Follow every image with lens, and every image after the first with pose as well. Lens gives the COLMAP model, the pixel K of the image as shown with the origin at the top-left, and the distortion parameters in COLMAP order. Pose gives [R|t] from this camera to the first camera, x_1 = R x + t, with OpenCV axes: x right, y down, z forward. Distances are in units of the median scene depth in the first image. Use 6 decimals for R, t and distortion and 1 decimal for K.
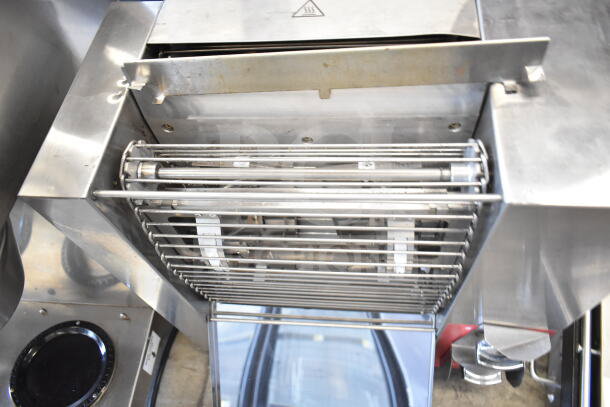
lens RADIAL K [[465.0, 0, 304.9], [0, 465.0, 204.2], [0, 0, 1]] dist [-0.000712, 0.016333]
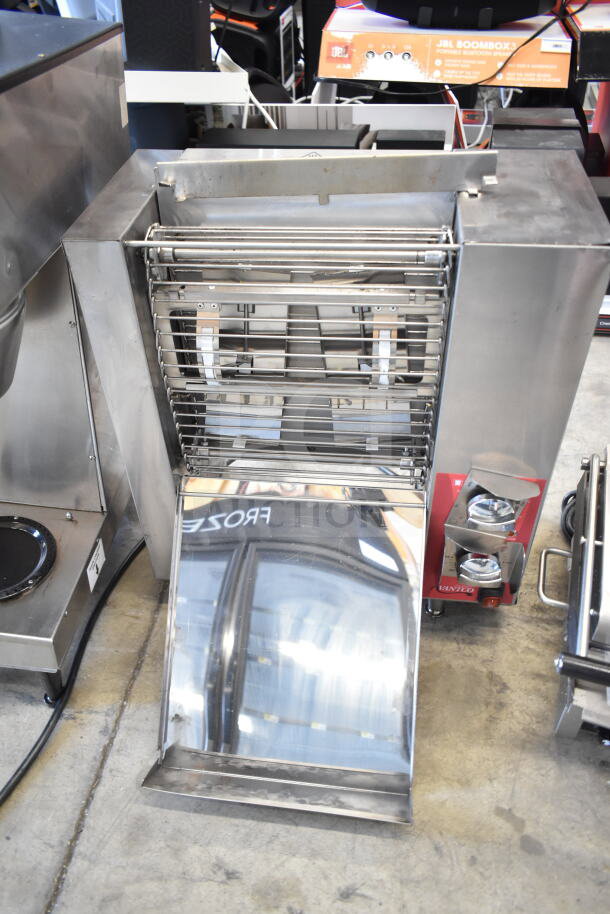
lens RADIAL K [[696.7, 0, 305.2], [0, 696.7, 454.8], [0, 0, 1]] dist [-0.000712, 0.016333]
pose [[0.997186, 0.068407, 0.030678, -0.006782], [-0.058264, 0.964626, -0.257104, 0.419347], [-0.047180, 0.254593, 0.965897, -0.268674]]
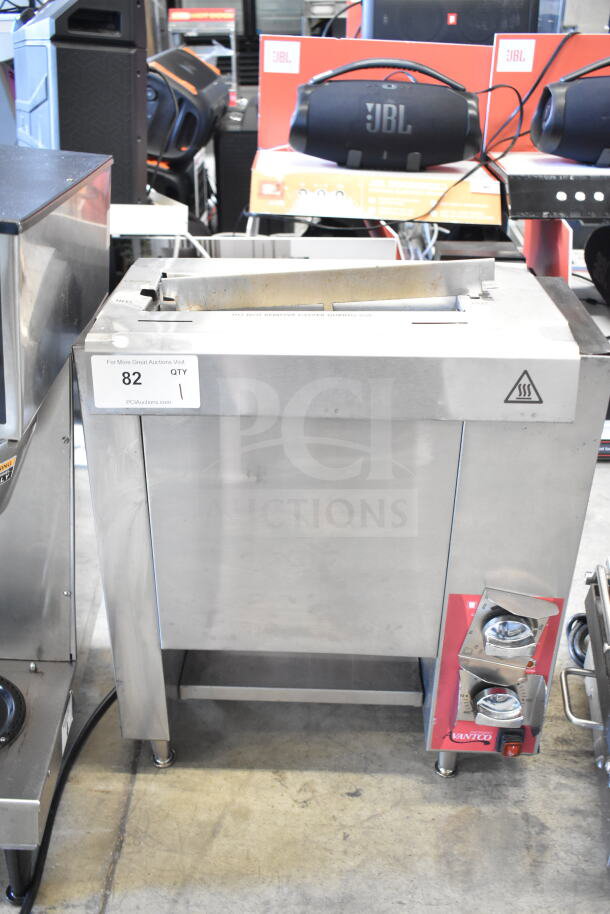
lens RADIAL K [[860.3, 0, 304.2], [0, 860.3, 454.0], [0, 0, 1]] dist [-0.016799, 0.000000]
pose [[0.986883, 0.043023, 0.155600, -0.191441], [0.036443, 0.879587, -0.474340, 0.581692], [-0.157271, 0.473788, 0.866481, -0.378108]]
